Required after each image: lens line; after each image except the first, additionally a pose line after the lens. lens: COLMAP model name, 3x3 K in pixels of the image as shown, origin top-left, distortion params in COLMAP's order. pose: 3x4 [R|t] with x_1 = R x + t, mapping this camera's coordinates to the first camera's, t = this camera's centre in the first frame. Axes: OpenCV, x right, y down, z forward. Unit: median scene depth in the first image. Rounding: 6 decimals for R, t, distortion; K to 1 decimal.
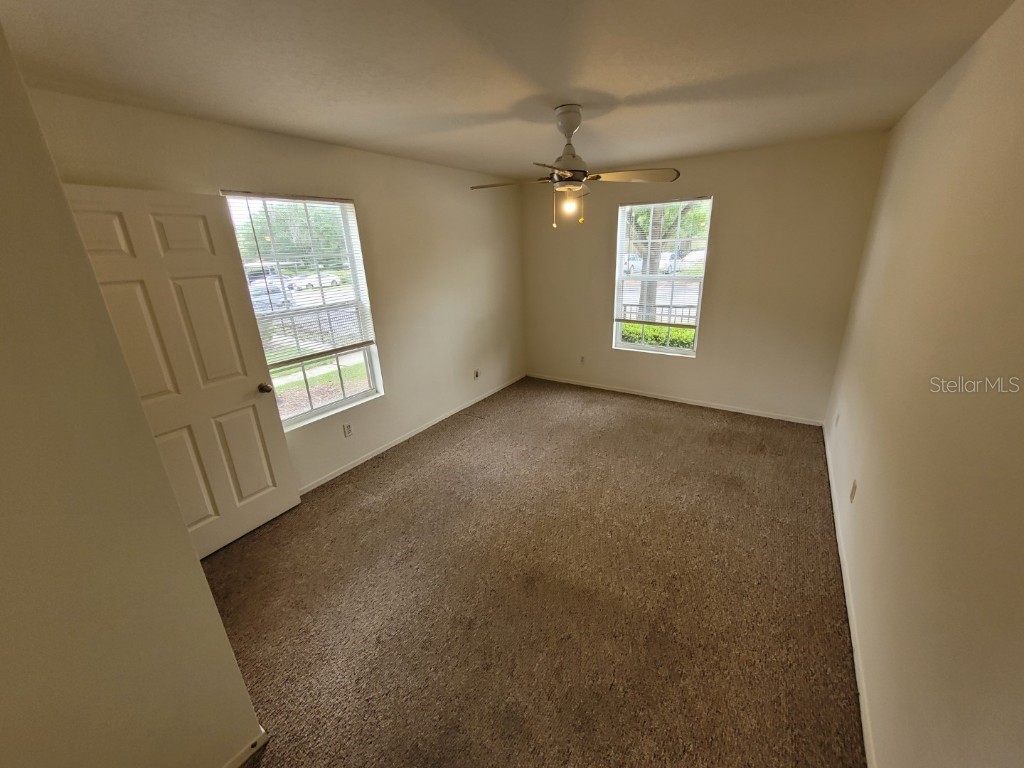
lens RADIAL K [[400.4, 0, 517.1], [0, 400.4, 384.7], [0, 0, 1]] dist [0.001178, 0.000469]
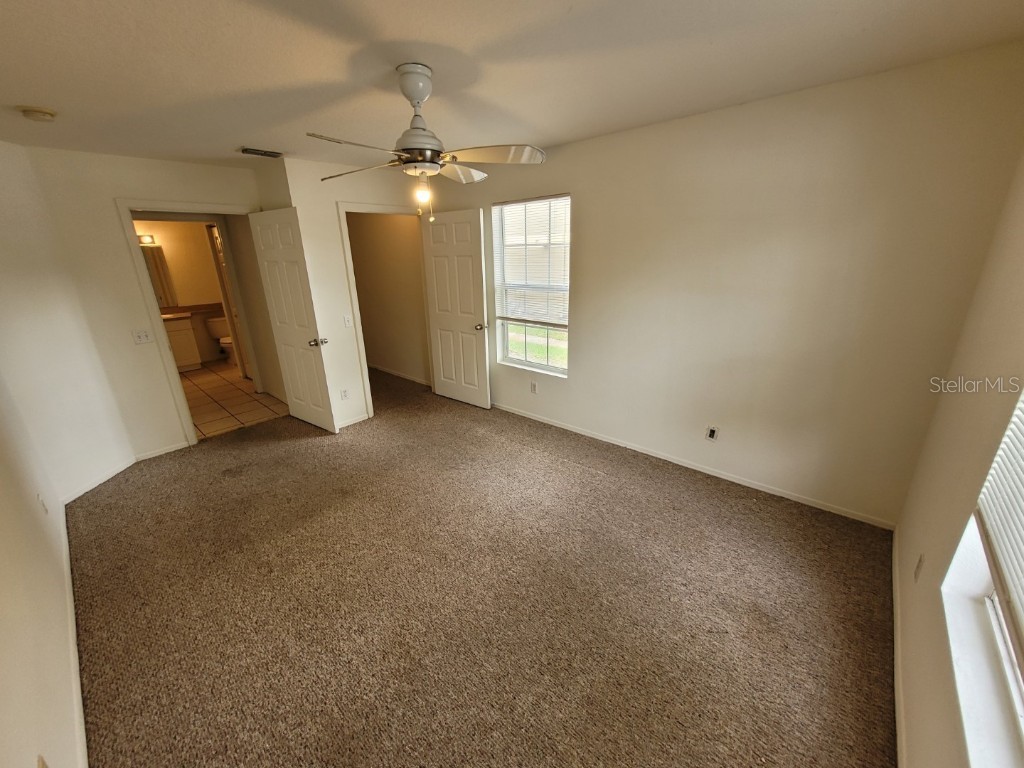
lens RADIAL K [[400.4, 0, 514.3], [0, 400.4, 387.0], [0, 0, 1]] dist [0.001178, 0.000469]
pose [[-0.138475, 0.362447, -0.921660, 0.768311], [-0.293794, 0.873700, 0.387728, -0.373301], [0.945785, 0.324469, -0.014501, 1.027078]]
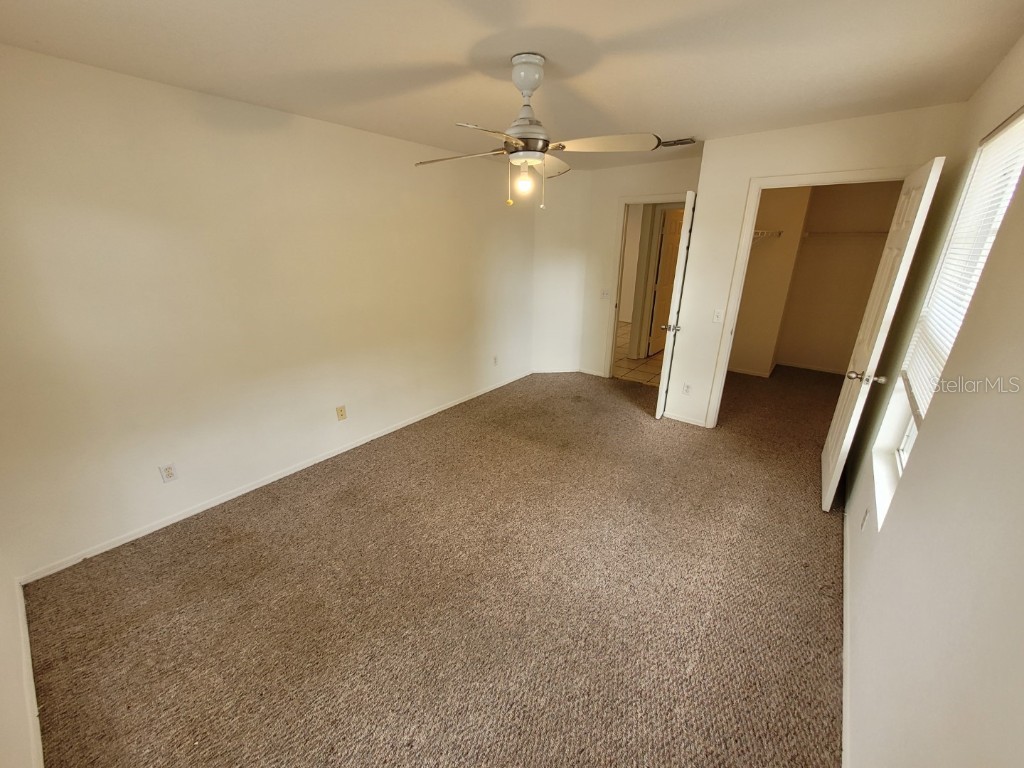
lens RADIAL K [[400.4, 0, 510.0], [0, 400.4, 386.8], [0, 0, 1]] dist [0.001178, 0.000469]
pose [[-0.994506, 0.000453, 0.104682, 0.059923], [0.066352, 0.776188, 0.627000, -0.500956], [-0.080969, 0.630501, -0.771954, 1.488159]]
